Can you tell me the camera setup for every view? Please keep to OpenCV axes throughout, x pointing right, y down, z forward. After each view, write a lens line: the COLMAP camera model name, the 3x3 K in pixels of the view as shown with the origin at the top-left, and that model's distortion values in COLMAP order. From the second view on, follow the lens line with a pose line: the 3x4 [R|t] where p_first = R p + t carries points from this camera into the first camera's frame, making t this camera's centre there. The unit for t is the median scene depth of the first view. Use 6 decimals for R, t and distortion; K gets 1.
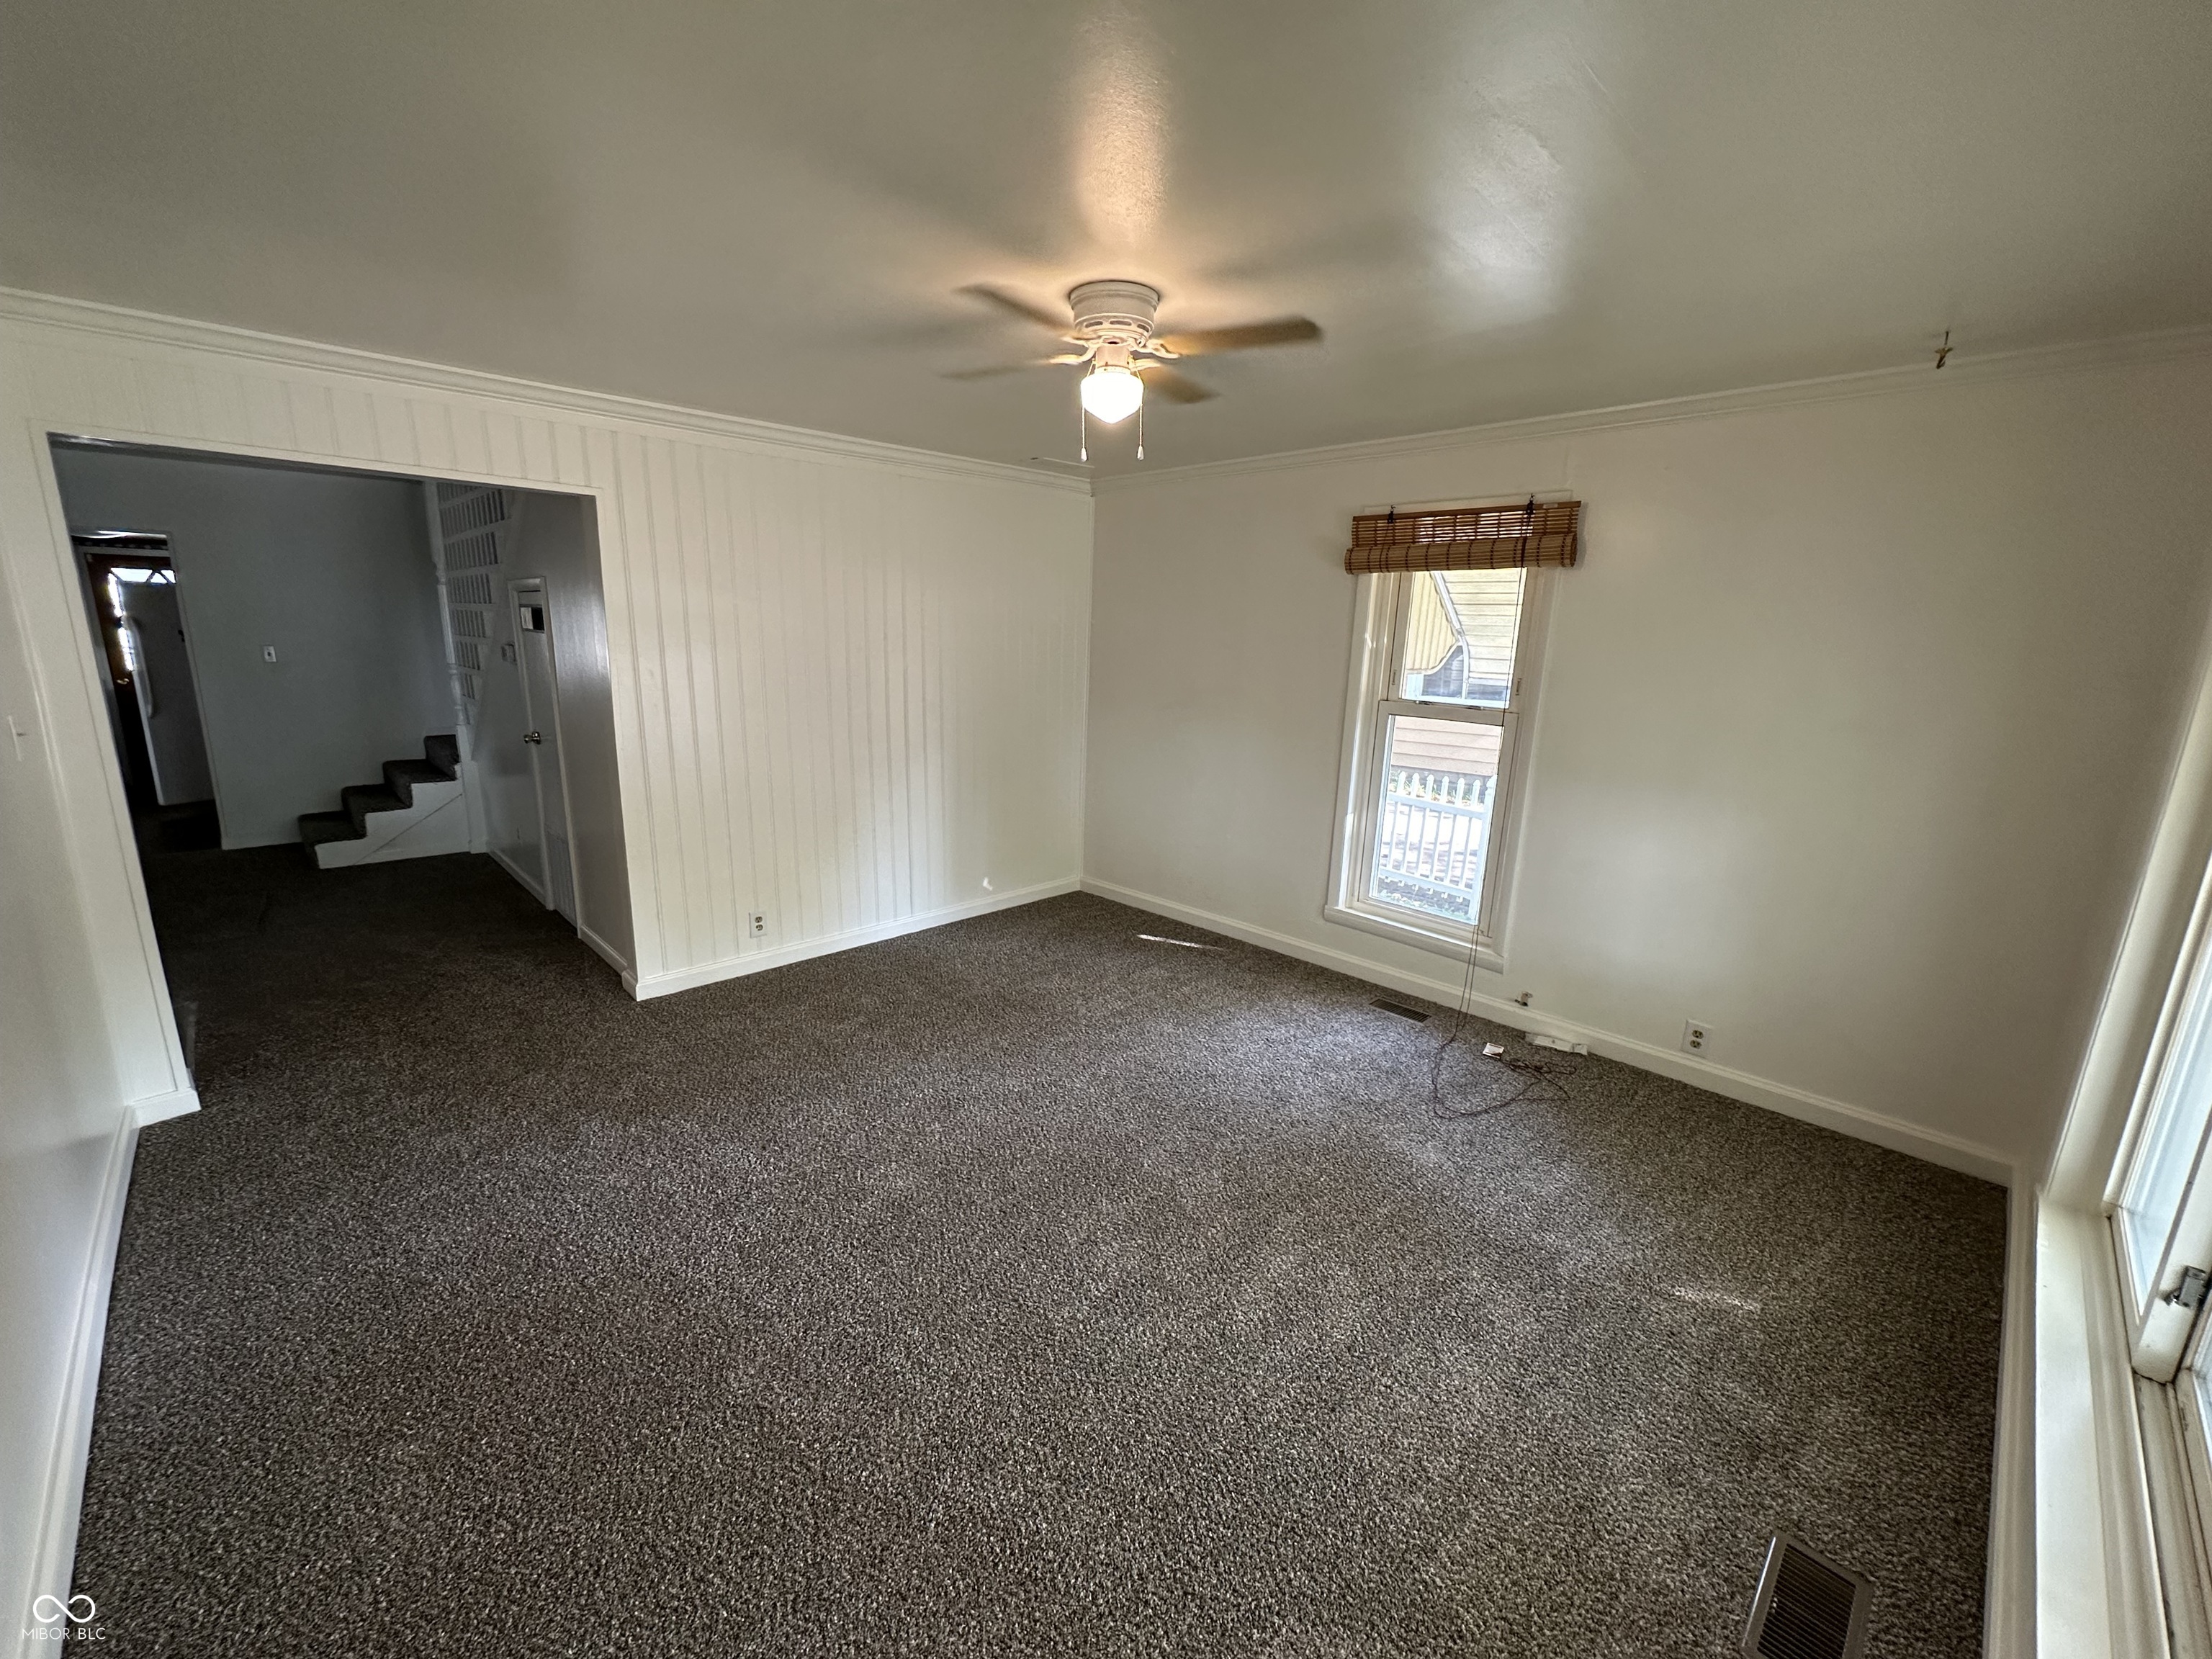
lens RADIAL K [[889.0, 0, 1106.0], [0, 889.0, 829.5], [0, 0, 1]] dist [0.000408, 0.000007]
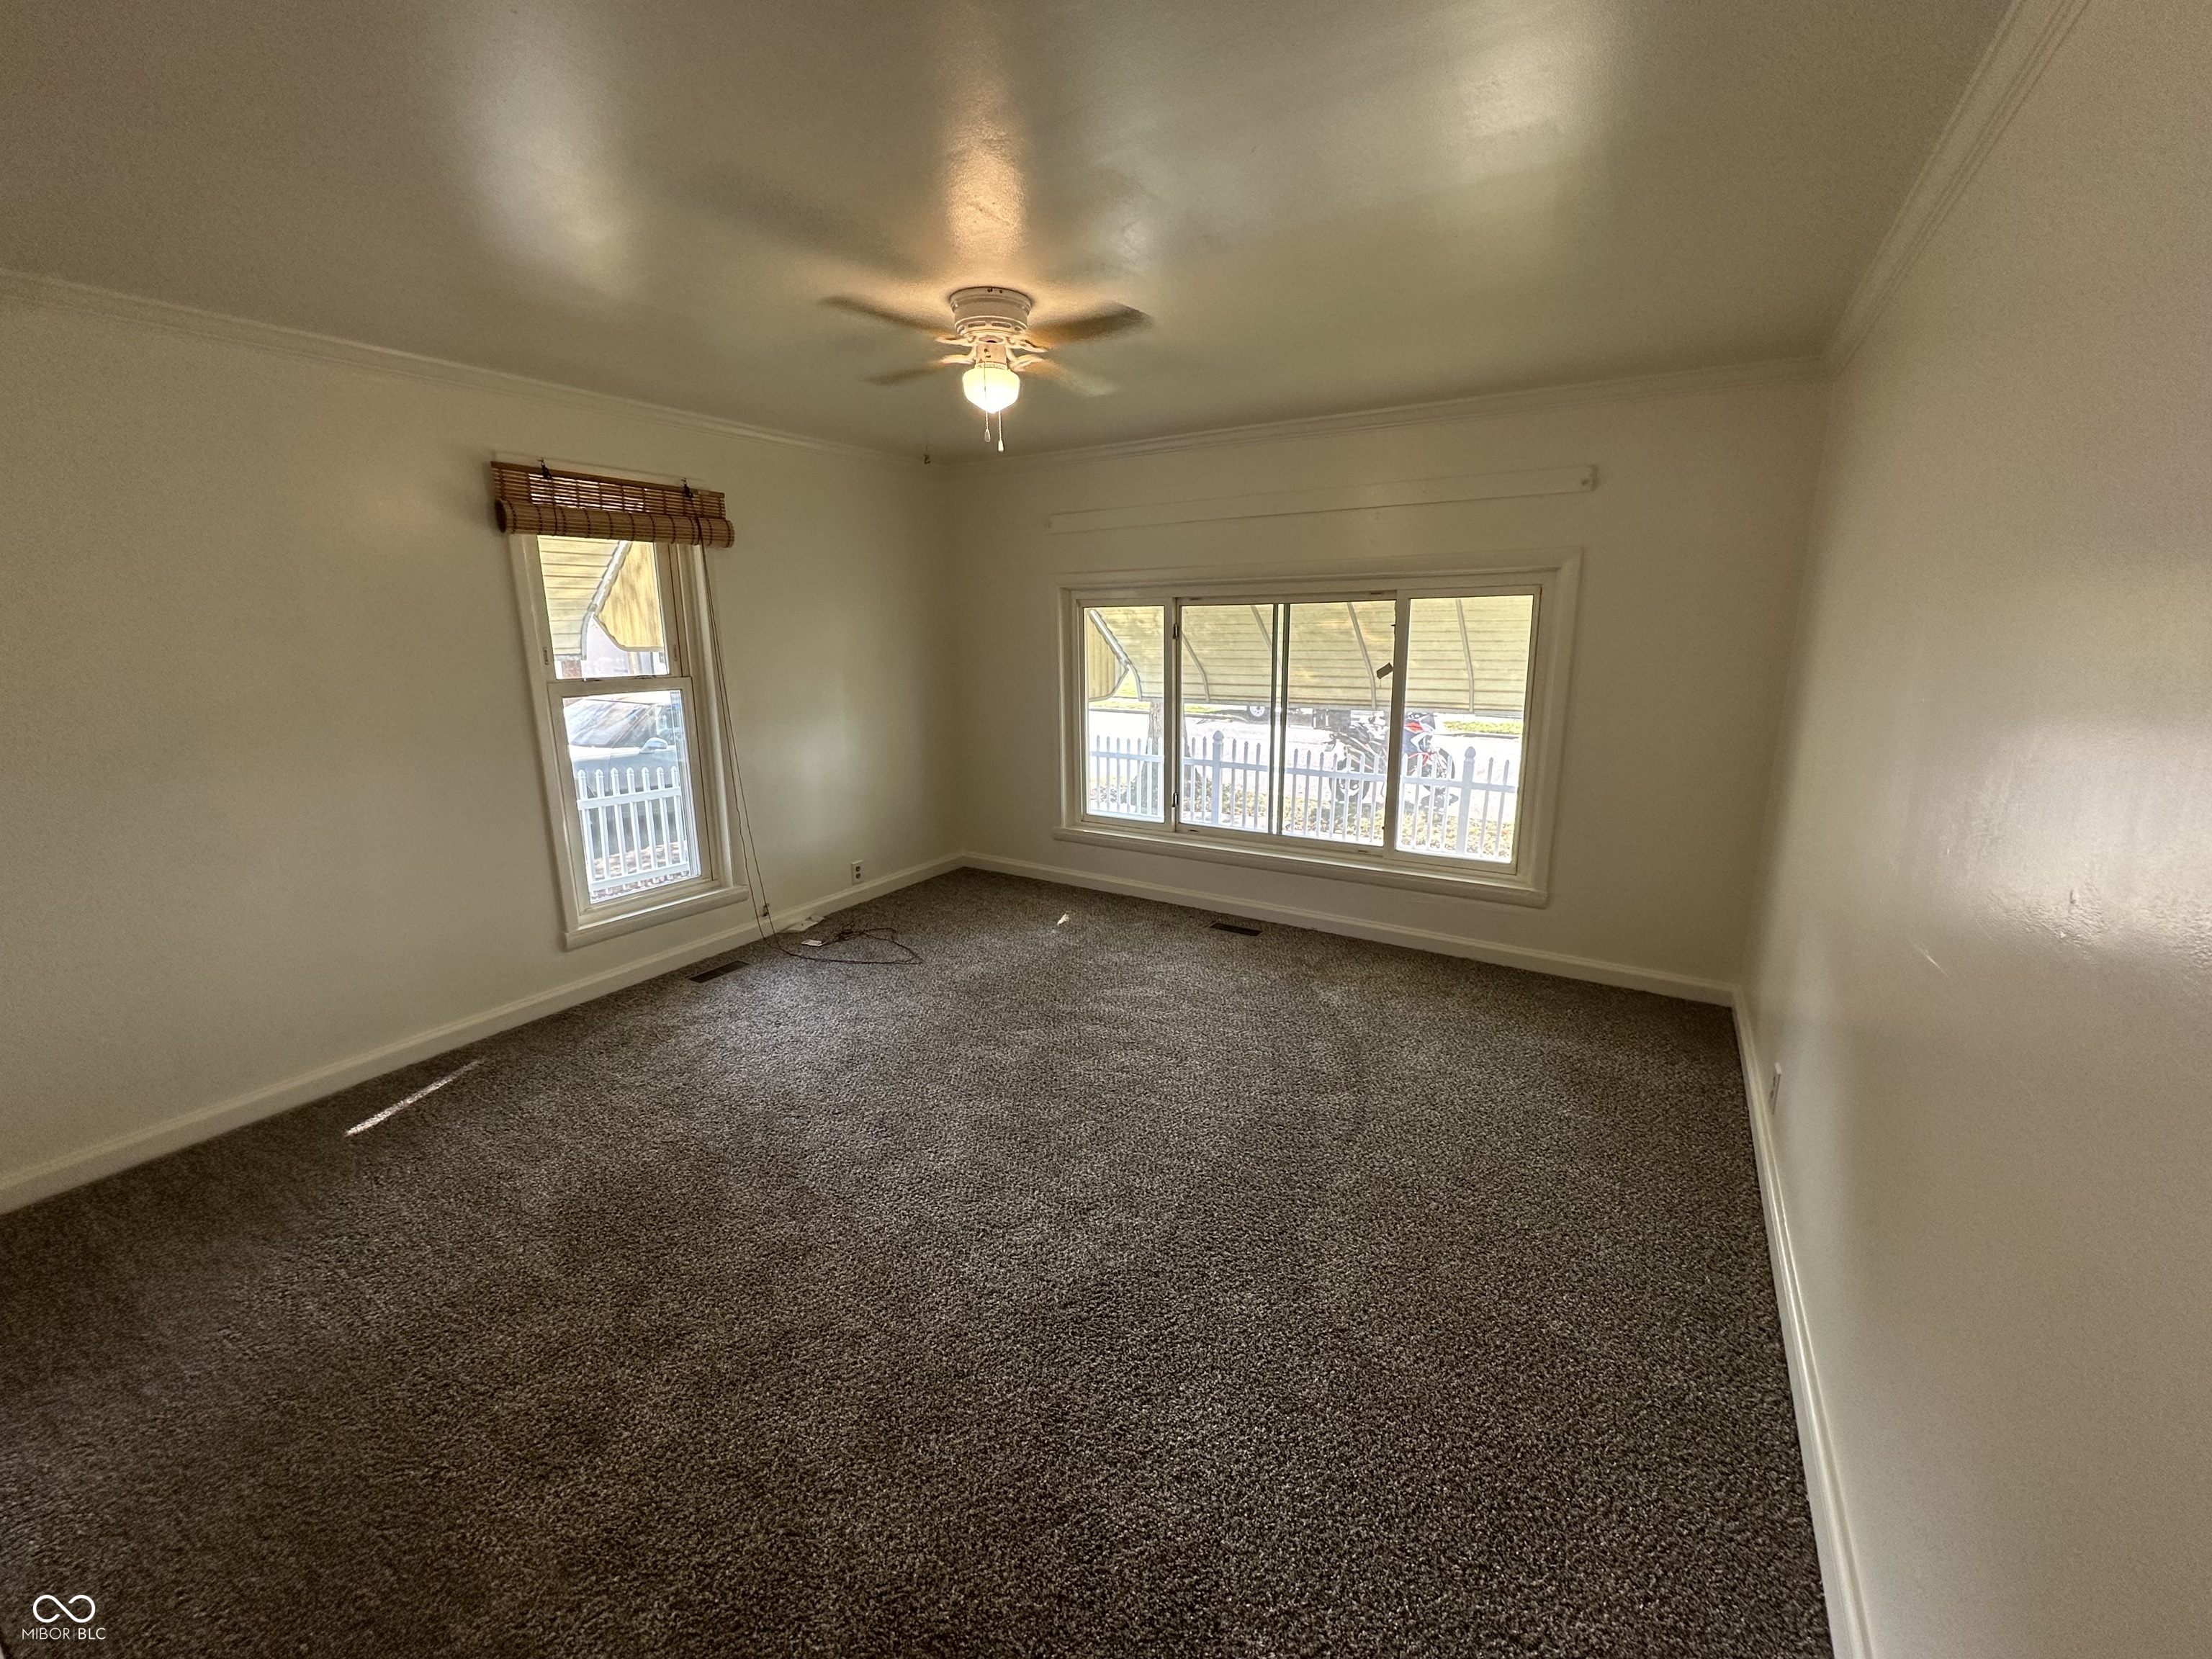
lens RADIAL K [[889.0, 0, 1106.0], [0, 889.0, 829.5], [0, 0, 1]] dist [0.000408, 0.000007]
pose [[-0.243840, -0.241885, 0.939167, -0.765173], [0.217994, 0.929945, 0.296109, -0.170880], [-0.944998, 0.276936, -0.174028, 0.765000]]
